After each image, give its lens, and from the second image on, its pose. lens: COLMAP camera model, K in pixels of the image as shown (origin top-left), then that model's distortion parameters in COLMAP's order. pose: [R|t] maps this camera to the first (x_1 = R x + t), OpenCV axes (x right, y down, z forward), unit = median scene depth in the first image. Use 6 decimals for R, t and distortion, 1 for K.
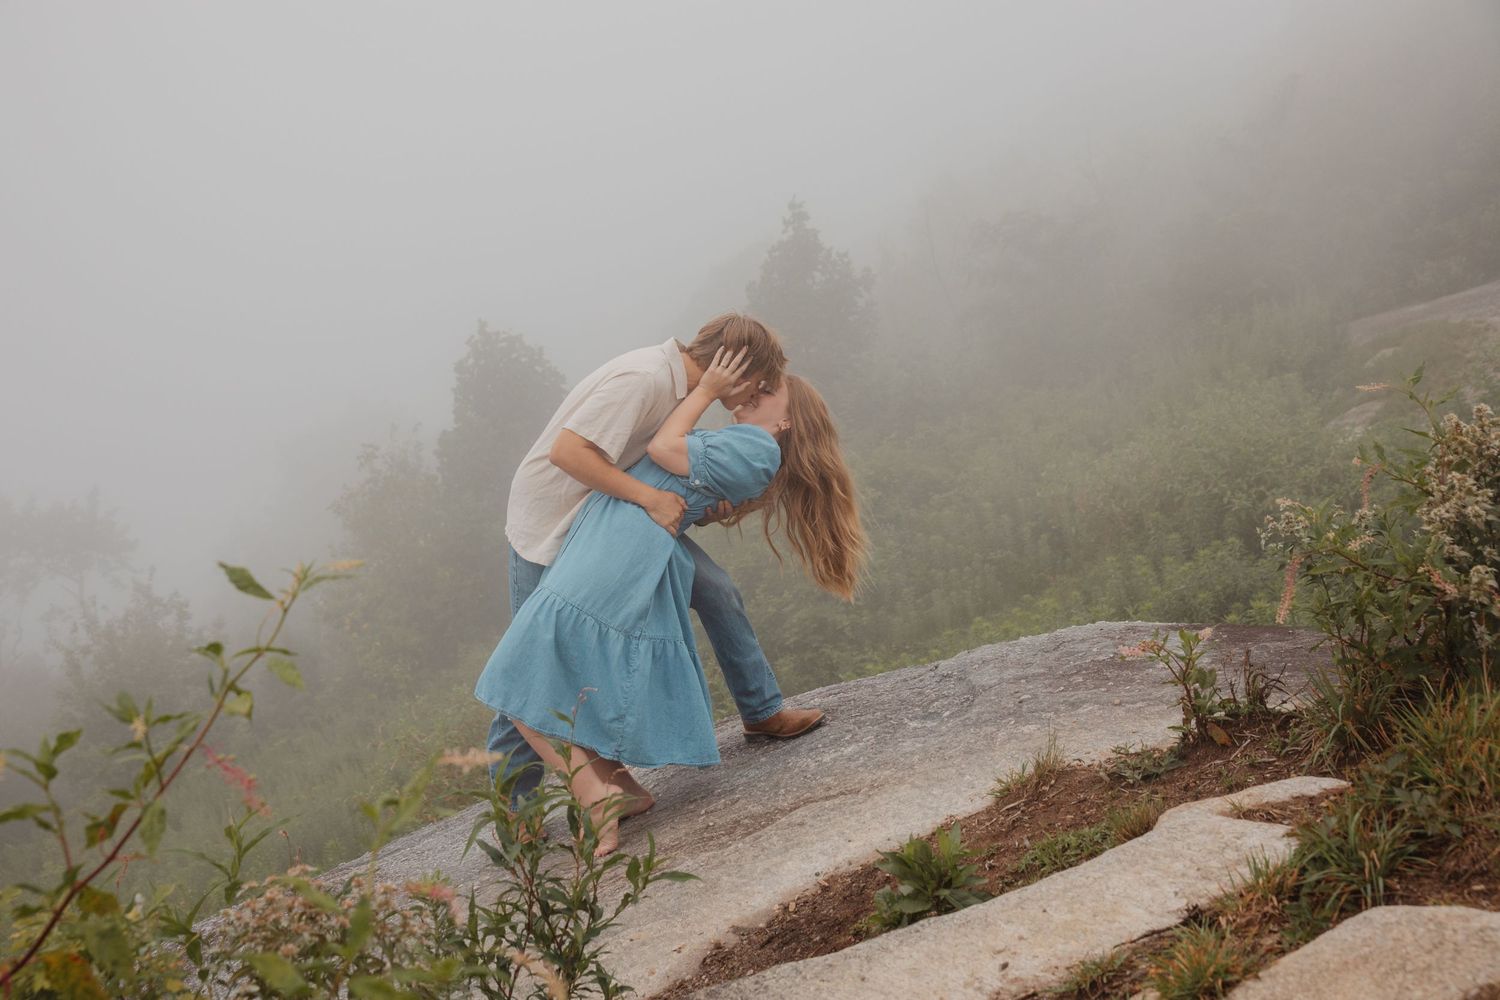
lens RADIAL K [[1786.2, 0, 750.0], [0, 1786.2, 500.0], [0, 0, 1]] dist [-0.021773, 0.283047]
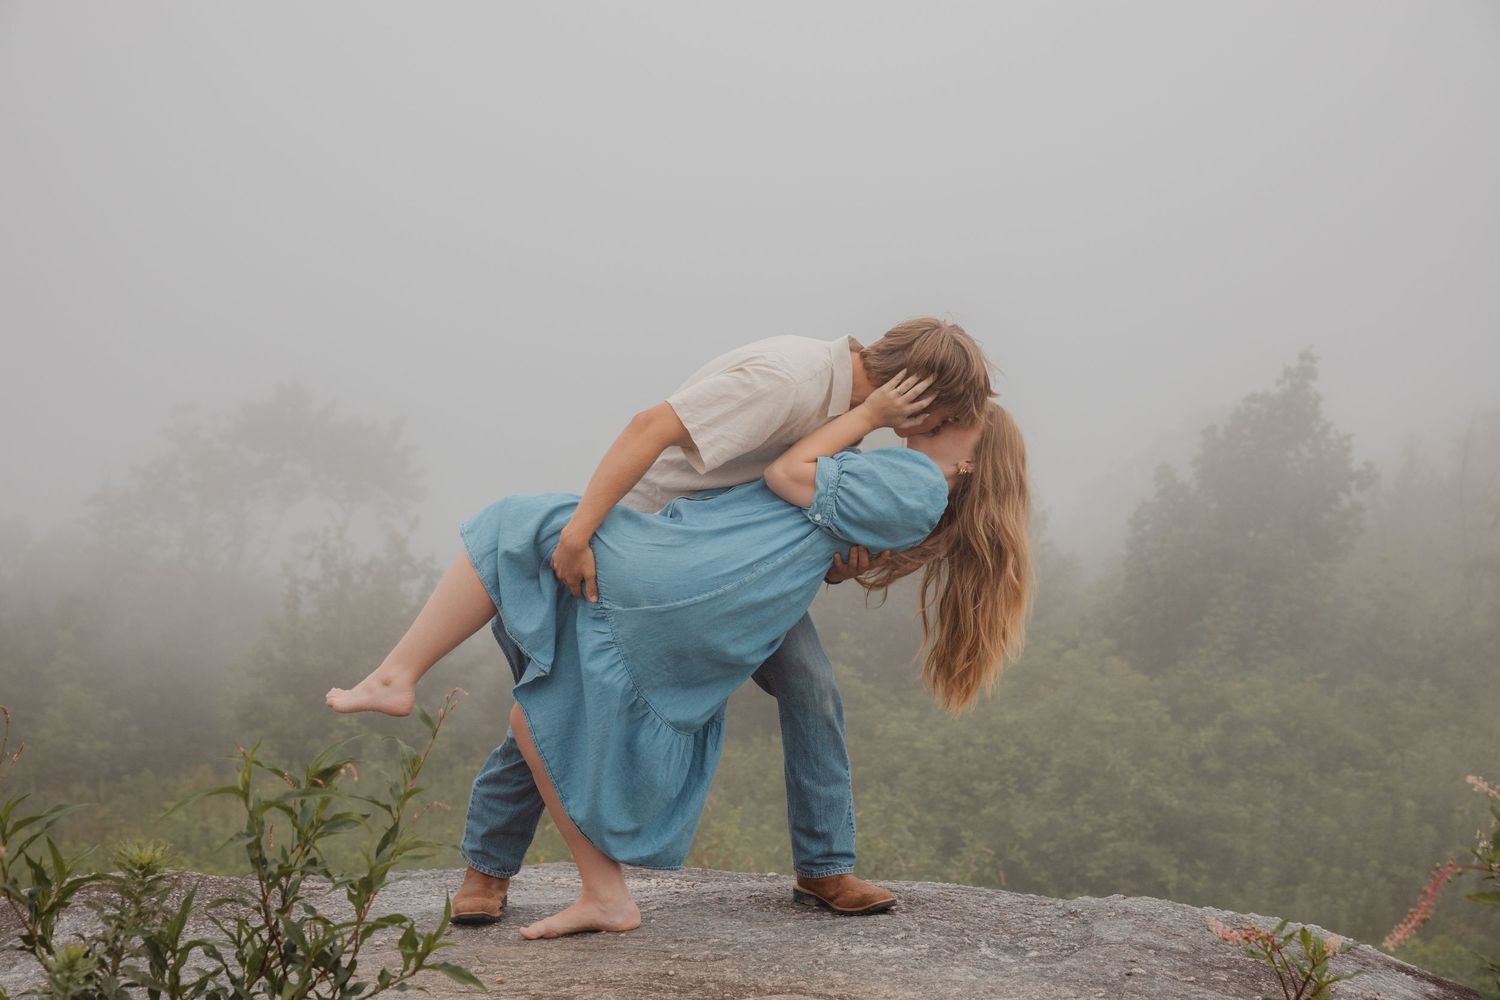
lens RADIAL K [[2210.7, 0, 750.0], [0, 2210.7, 500.0], [0, 0, 1]] dist [0.043006, 0.021858]
pose [[0.920465, 0.333045, -0.204511, 0.129031], [-0.345107, 0.938220, -0.025375, 0.011792], [0.183425, 0.093935, 0.978535, 0.100907]]
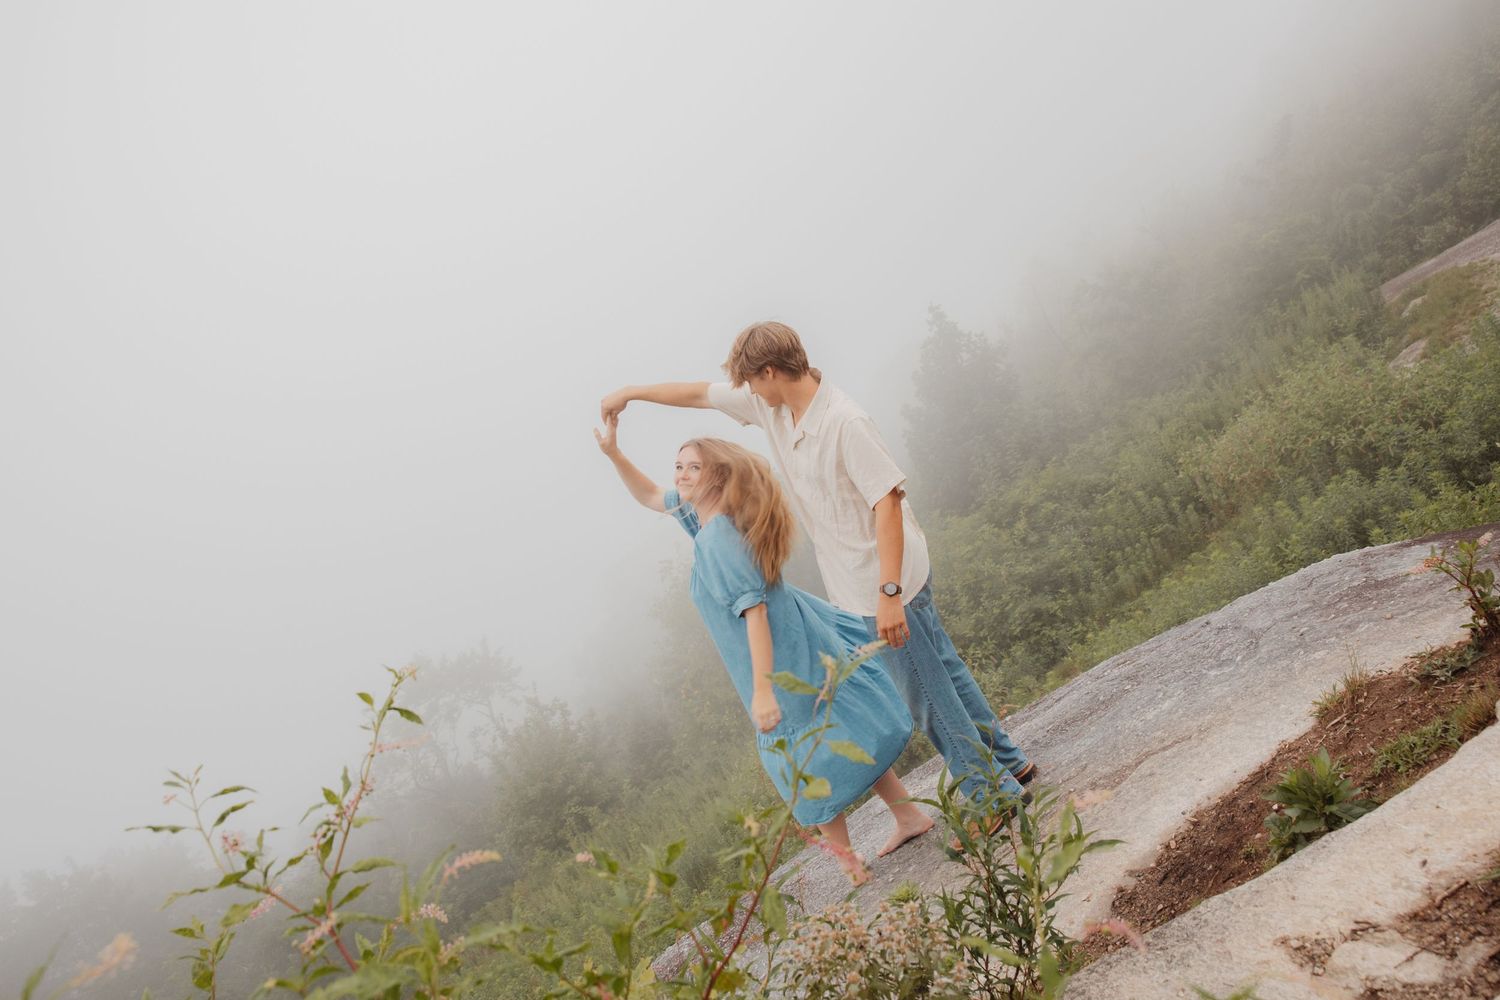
lens RADIAL K [[1336.5, 0, 746.0], [0, 1336.5, 472.6], [0, 0, 1]] dist [-0.086696, 0.133059]
pose [[0.961812, -0.241290, -0.129219, -0.066490], [0.232553, 0.969360, -0.079121, -0.009427], [0.144351, 0.046050, 0.988454, 0.059592]]
